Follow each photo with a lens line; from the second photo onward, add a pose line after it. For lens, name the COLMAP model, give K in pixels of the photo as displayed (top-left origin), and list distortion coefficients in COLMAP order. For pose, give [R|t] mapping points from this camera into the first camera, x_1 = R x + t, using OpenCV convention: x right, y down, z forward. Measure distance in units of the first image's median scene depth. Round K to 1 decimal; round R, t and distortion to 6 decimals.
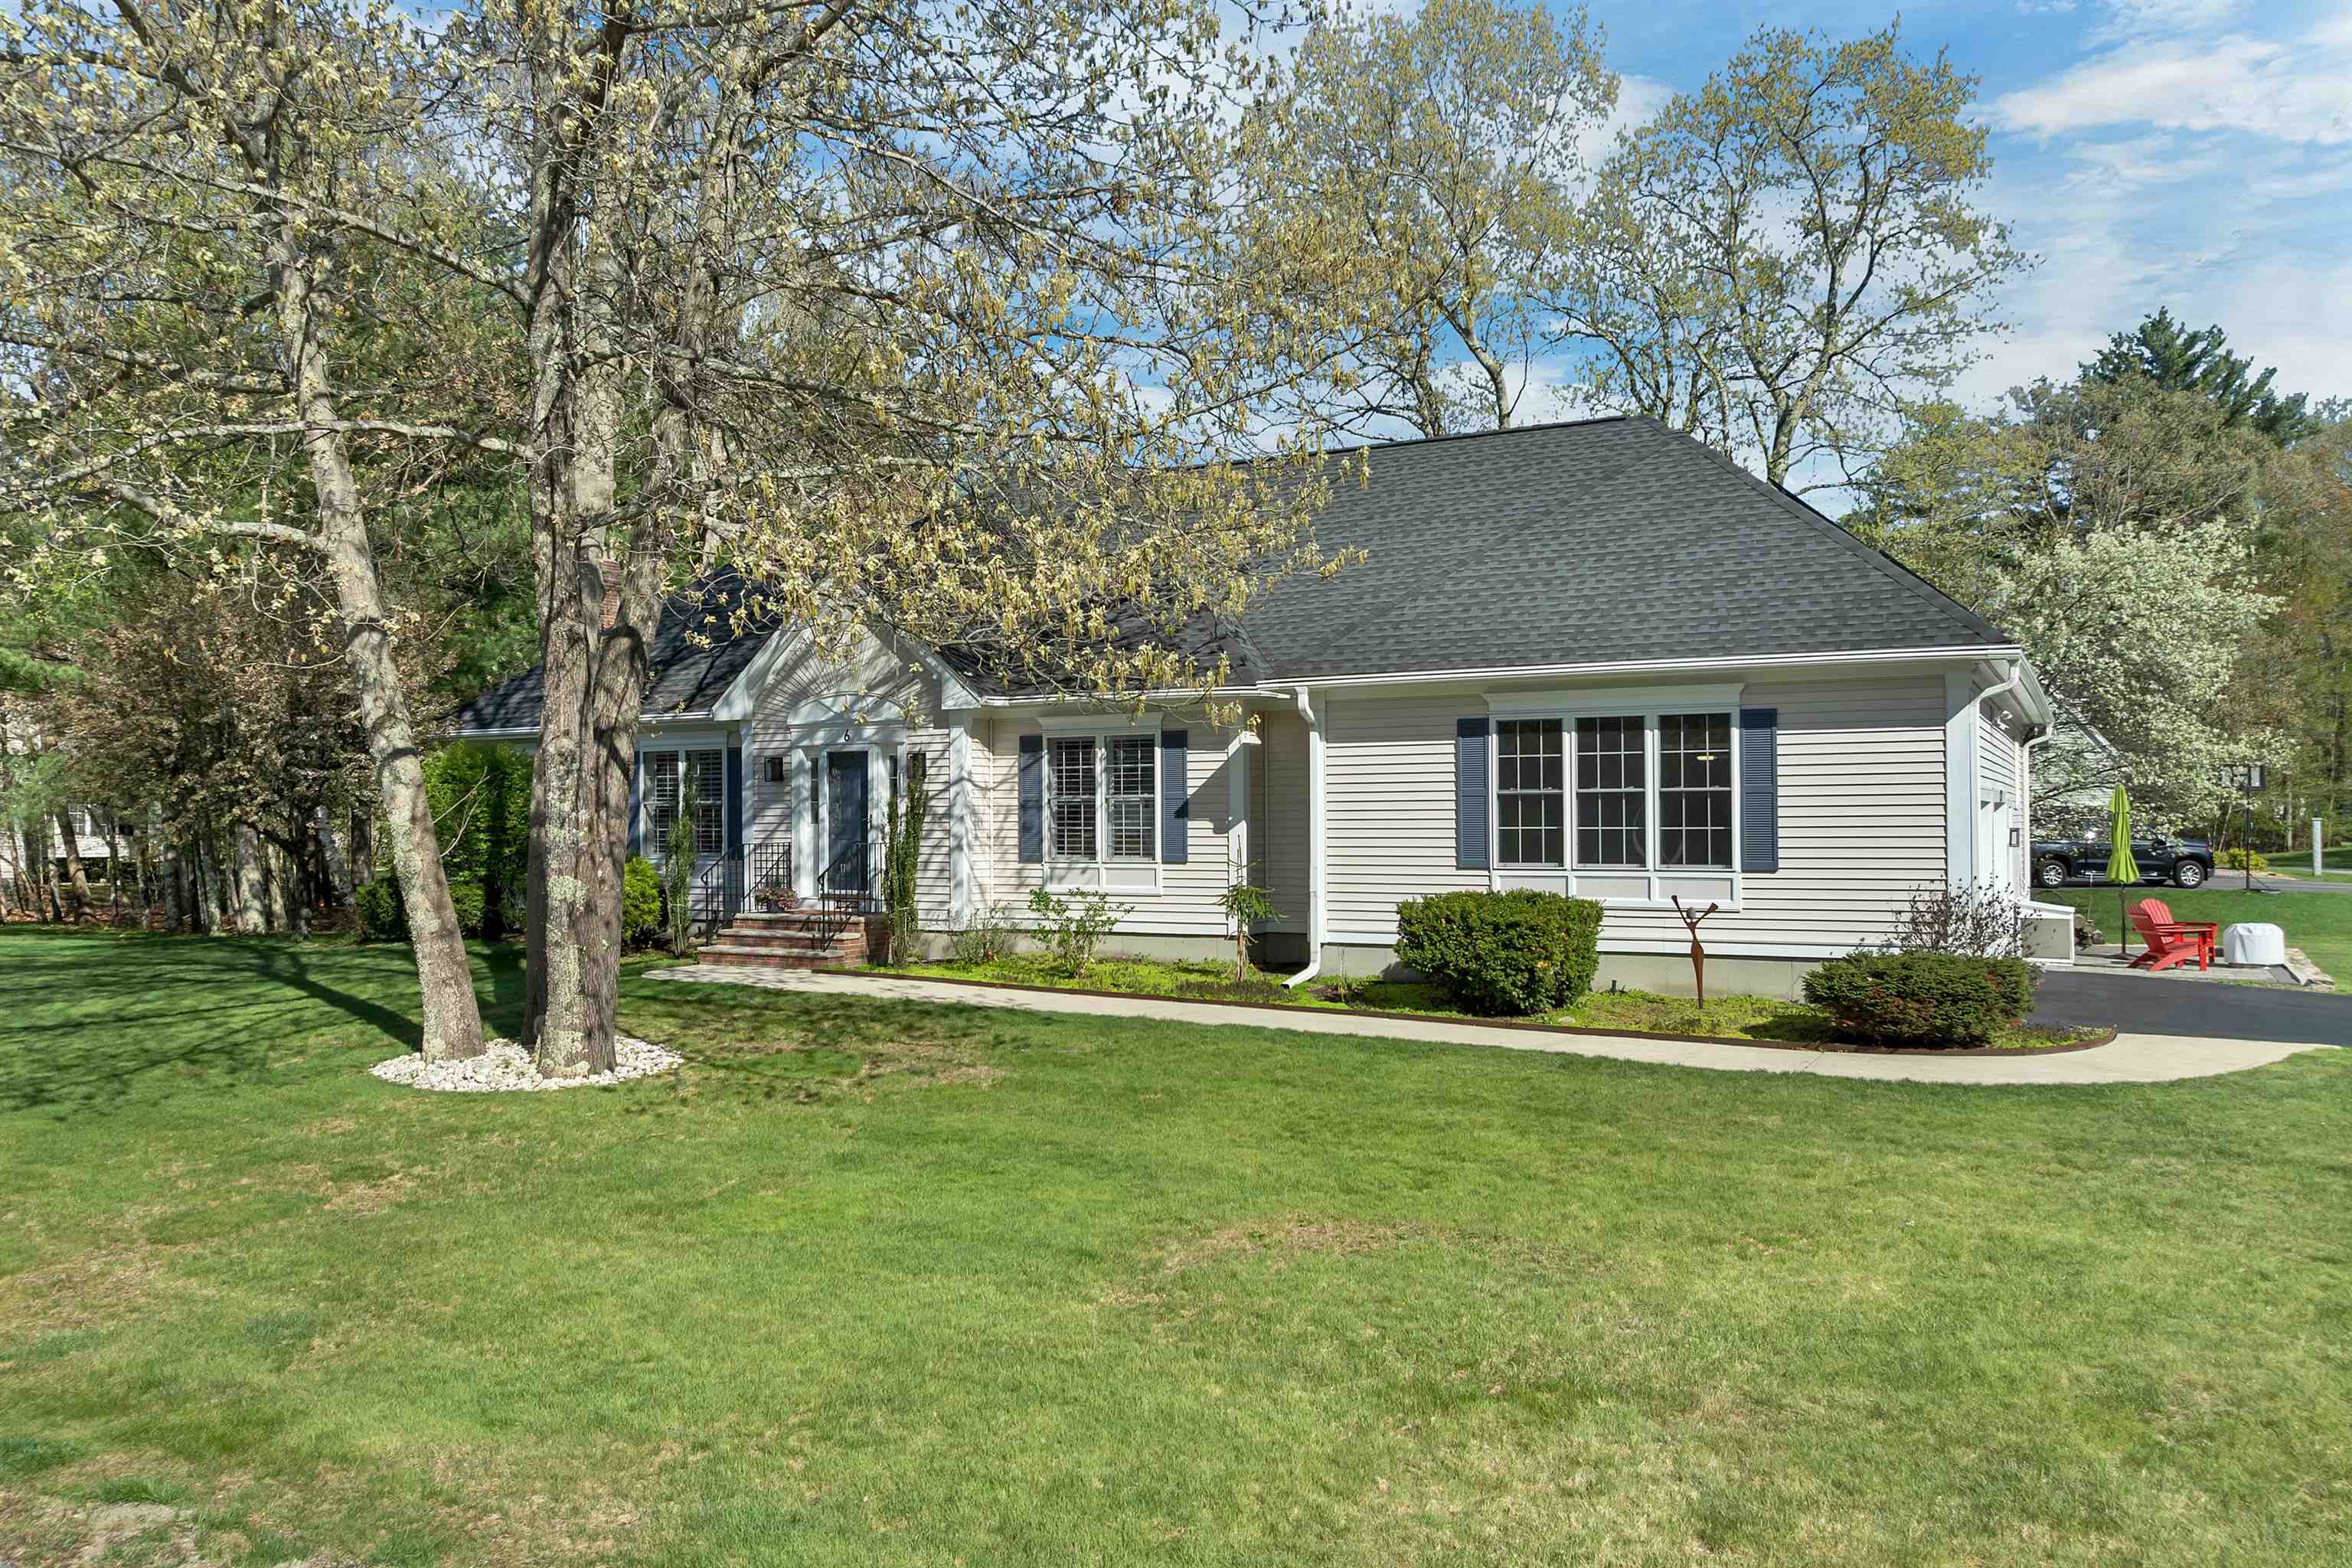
lens RADIAL K [[1683.9, 0, 1176.0], [0, 1683.9, 784.0], [0, 0, 1]] dist [-0.022746, -0.001311]
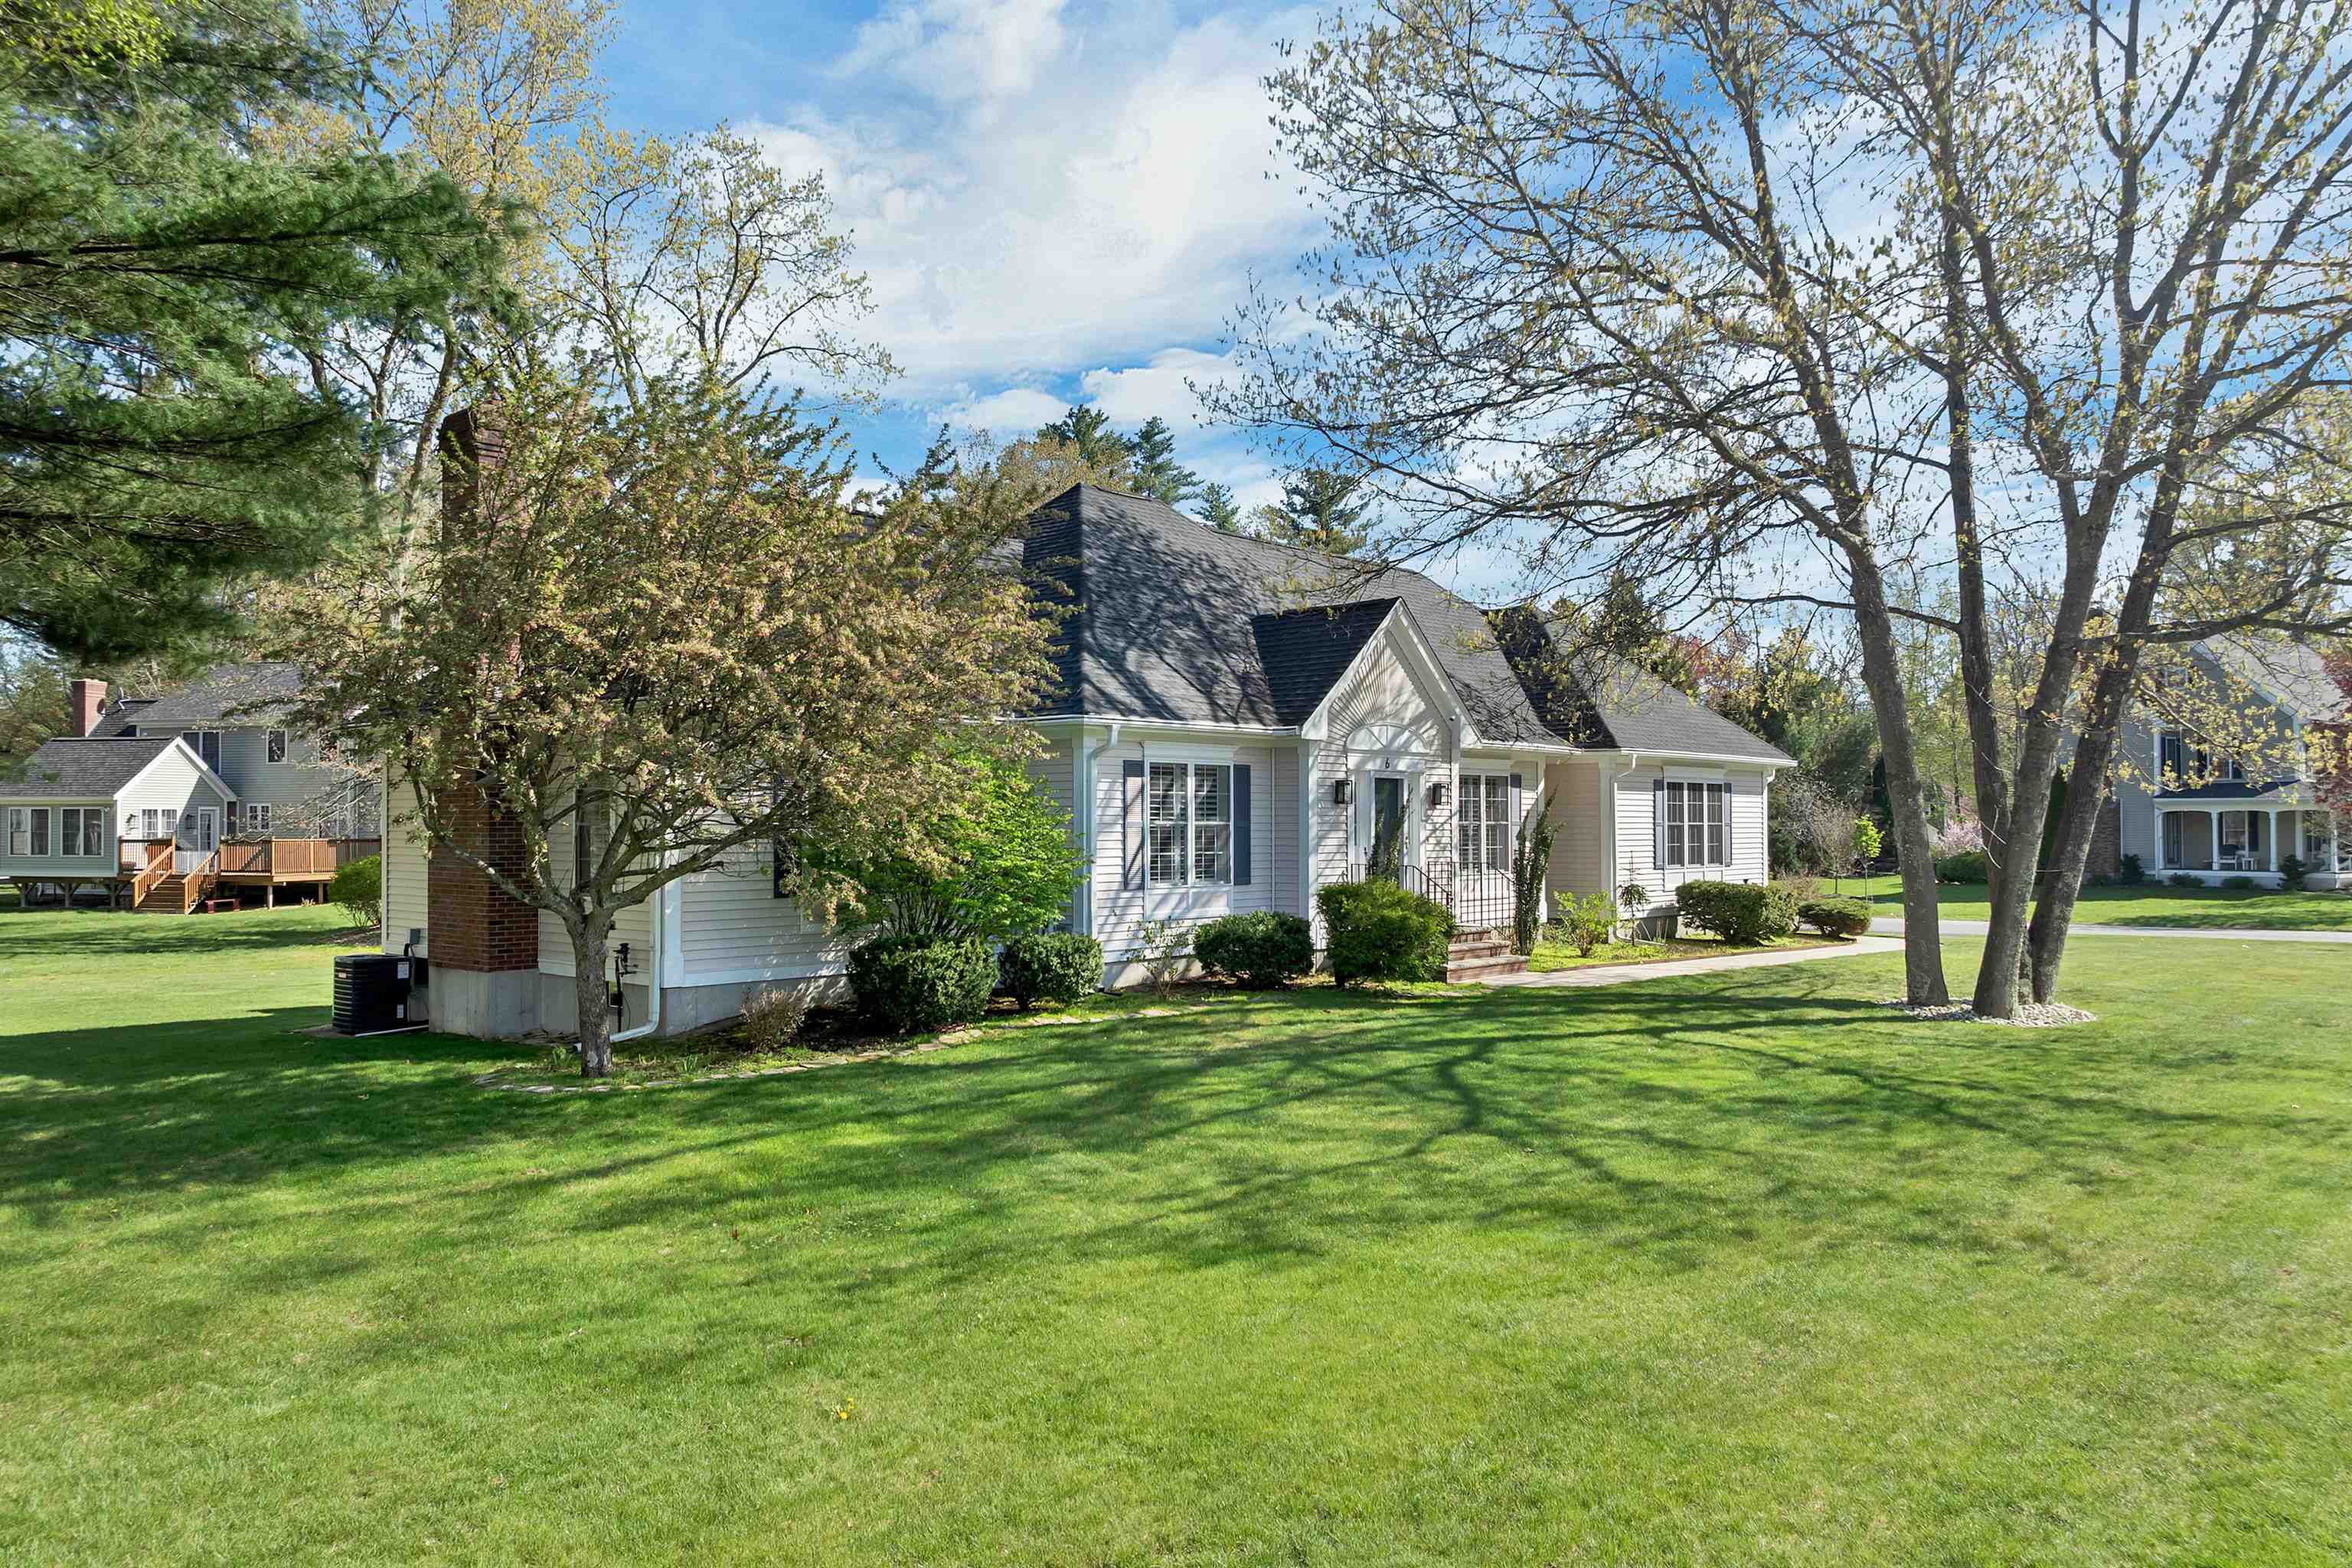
lens RADIAL K [[1683.9, 0, 1176.0], [0, 1683.9, 784.0], [0, 0, 1]] dist [-0.022746, -0.001311]
pose [[0.242983, 0.036738, 0.969334, -1.350688], [-0.011196, 0.999322, -0.035068, 0.027244], [-0.969966, -0.002331, 0.243230, 0.855753]]
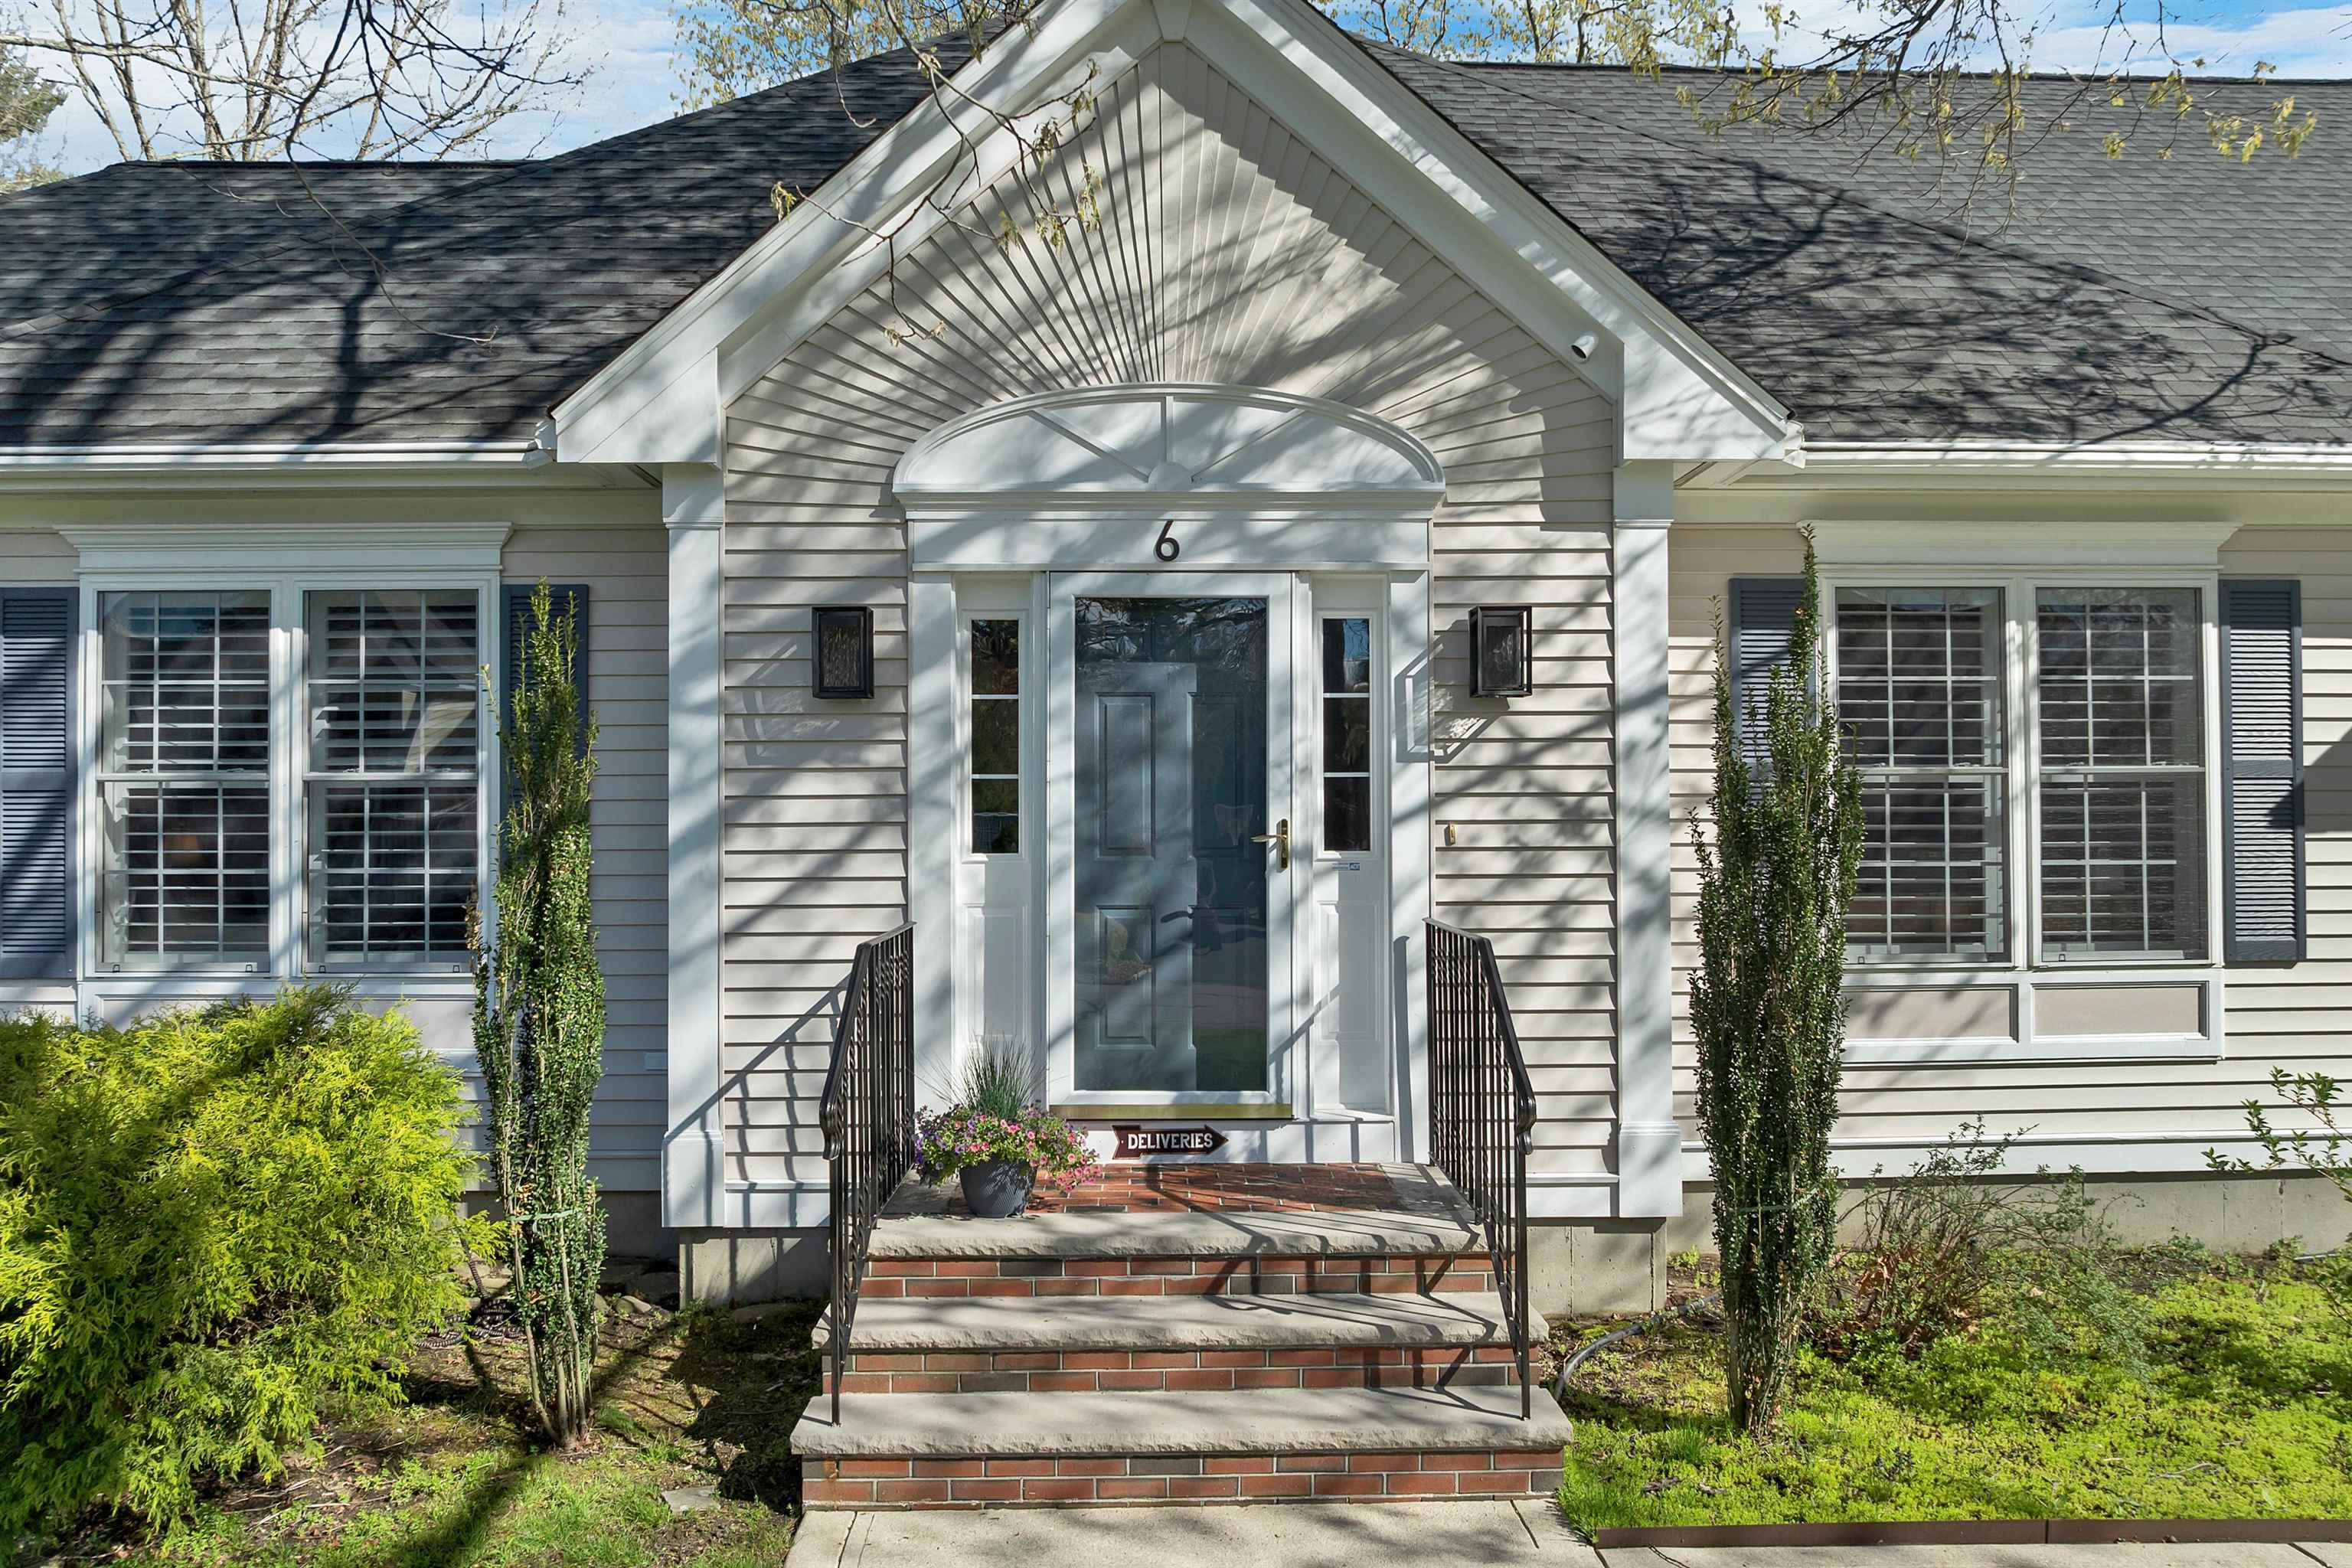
lens RADIAL K [[1683.9, 0, 1176.0], [0, 1683.9, 784.0], [0, 0, 1]] dist [-0.022746, -0.001311]
pose [[0.866991, 0.035475, 0.497060, -0.332629], [-0.013453, 0.998766, -0.047816, 0.027100], [-0.498143, 0.034769, 0.866398, 0.749404]]
